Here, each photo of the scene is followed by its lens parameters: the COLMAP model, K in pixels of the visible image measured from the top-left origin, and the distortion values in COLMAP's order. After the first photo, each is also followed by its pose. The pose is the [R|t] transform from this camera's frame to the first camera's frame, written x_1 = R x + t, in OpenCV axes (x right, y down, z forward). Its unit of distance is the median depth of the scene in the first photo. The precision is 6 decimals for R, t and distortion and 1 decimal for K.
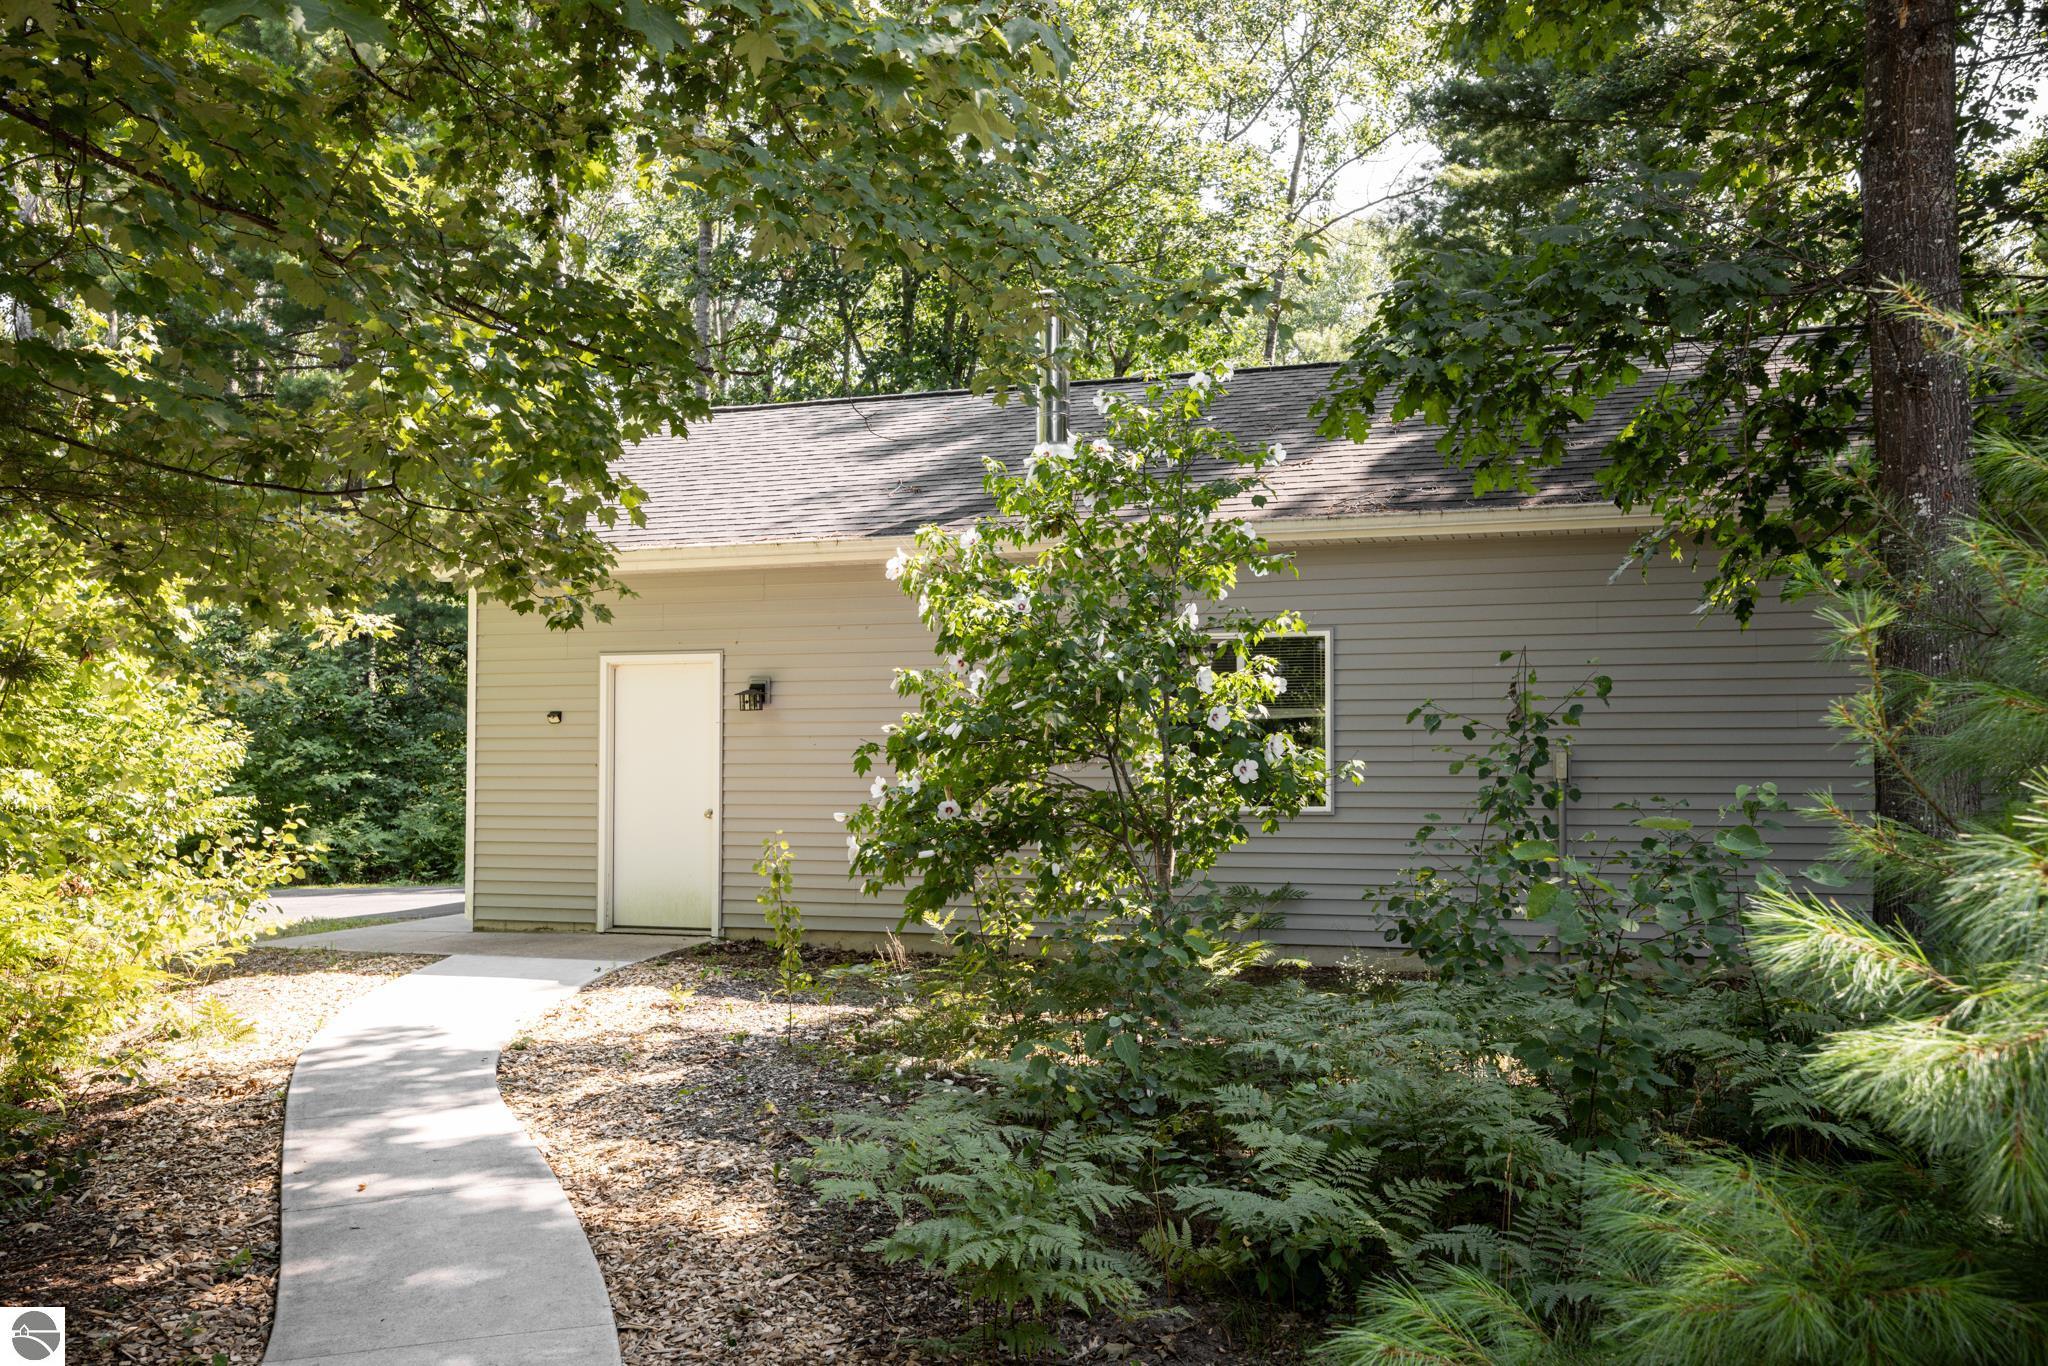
lens RADIAL K [[1653.7, 0, 1023.7], [0, 1653.7, 684.7], [0, 0, 1]] dist [-0.000579, 0.000016]
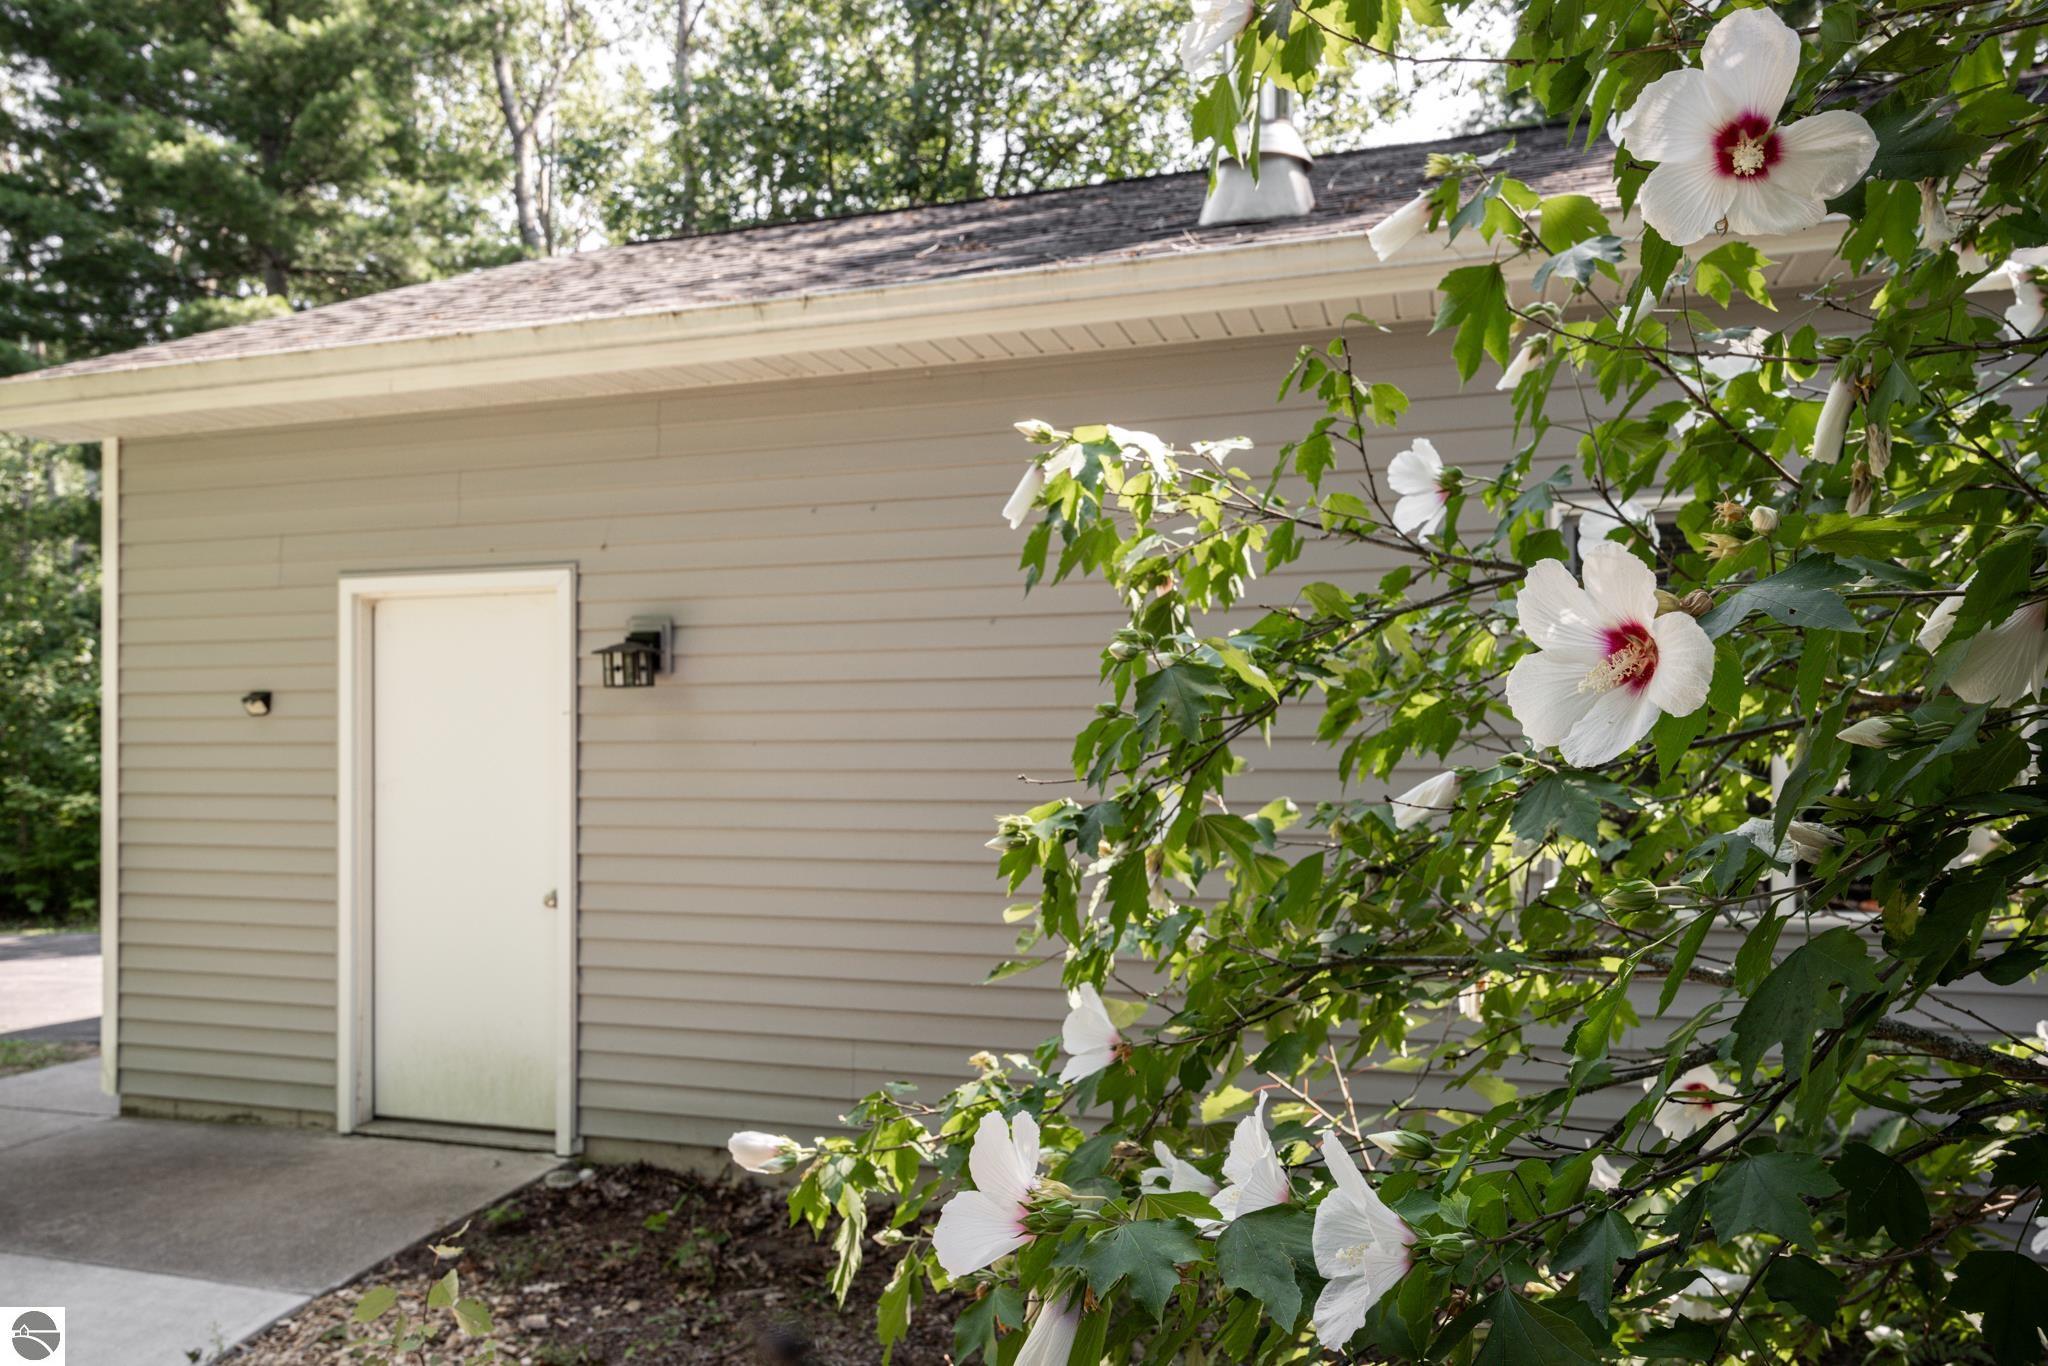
lens RADIAL K [[1361.0, 0, 1024.7], [0, 1361.0, 686.3], [0, 0, 1]] dist [0.000188, -0.001549]
pose [[0.999934, -0.003971, 0.010820, -0.054968], [0.003855, 0.999935, 0.010772, 0.011306], [-0.010862, -0.010729, 0.999883, 0.598744]]
